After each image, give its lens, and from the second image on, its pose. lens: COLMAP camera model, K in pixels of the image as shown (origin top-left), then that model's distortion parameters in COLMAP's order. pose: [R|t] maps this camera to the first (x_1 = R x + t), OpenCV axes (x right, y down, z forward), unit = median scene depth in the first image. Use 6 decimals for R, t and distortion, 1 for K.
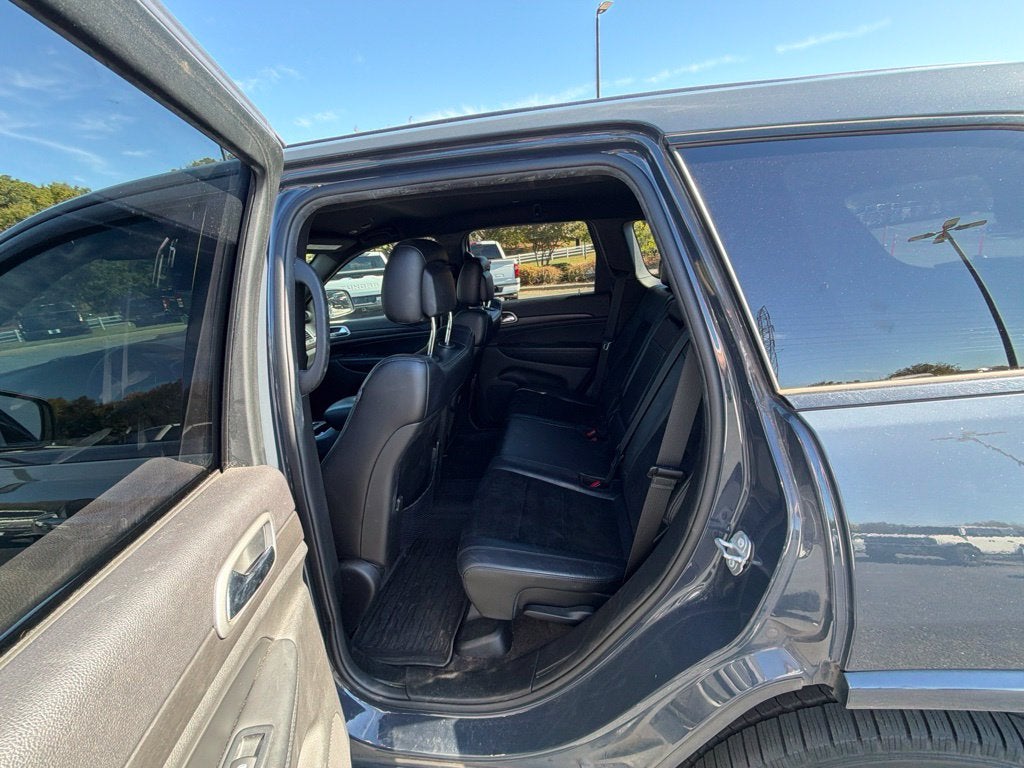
lens RADIAL K [[410.2, 0, 506.8], [0, 410.2, 389.2], [0, 0, 1]] dist [0.000525, -0.000757]
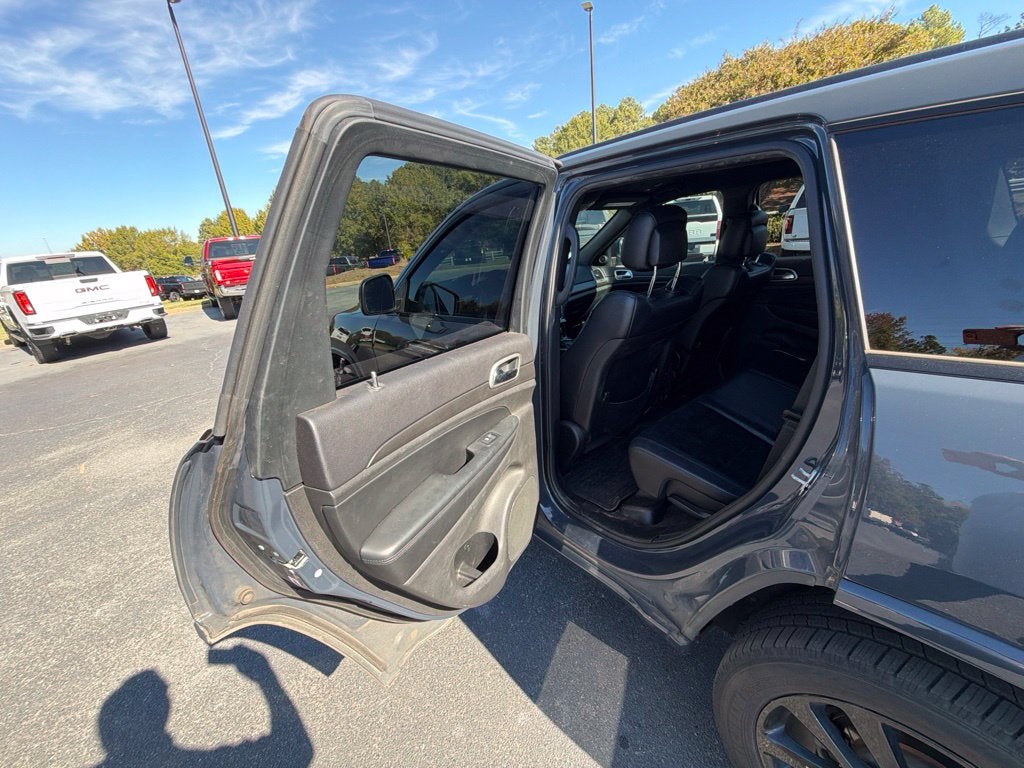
lens RADIAL K [[393.2, 0, 508.9], [0, 393.2, 401.1], [0, 0, 1]] dist [-0.001803, -0.000671]
pose [[0.739883, 0.285724, -0.609045, 0.371185], [-0.183736, 0.956730, 0.225627, 0.046658], [0.647159, -0.055034, 0.760366, -0.321046]]
